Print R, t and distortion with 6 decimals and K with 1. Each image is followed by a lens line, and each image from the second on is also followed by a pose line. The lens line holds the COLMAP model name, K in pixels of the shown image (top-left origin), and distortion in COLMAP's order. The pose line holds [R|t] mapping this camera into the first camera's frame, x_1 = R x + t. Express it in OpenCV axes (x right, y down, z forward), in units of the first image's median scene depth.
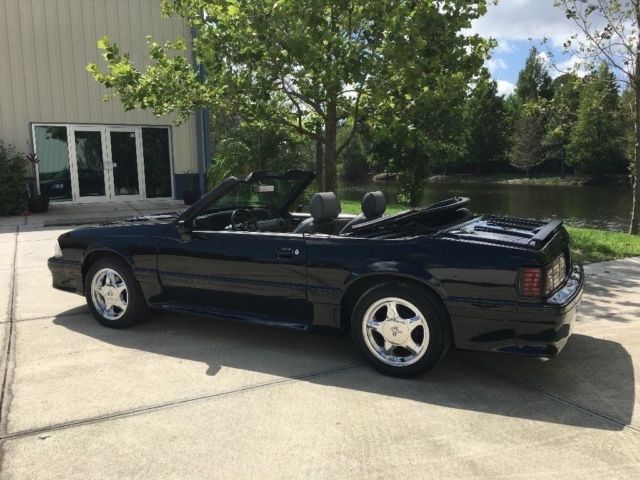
lens RADIAL K [[547.1, 0, 317.8], [0, 547.1, 242.1], [0, 0, 1]] dist [0.050272, -0.078014]
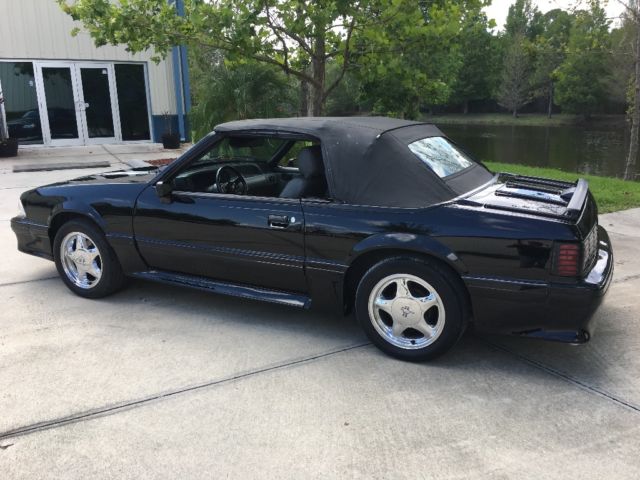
lens RADIAL K [[547.1, 0, 326.3], [0, 547.1, 240.1], [0, 0, 1]] dist [0.050272, -0.078014]
pose [[0.999008, -0.008235, 0.043760, -0.022298], [0.003581, 0.994427, 0.105370, -0.039546], [-0.044384, -0.105108, 0.993470, 0.114059]]
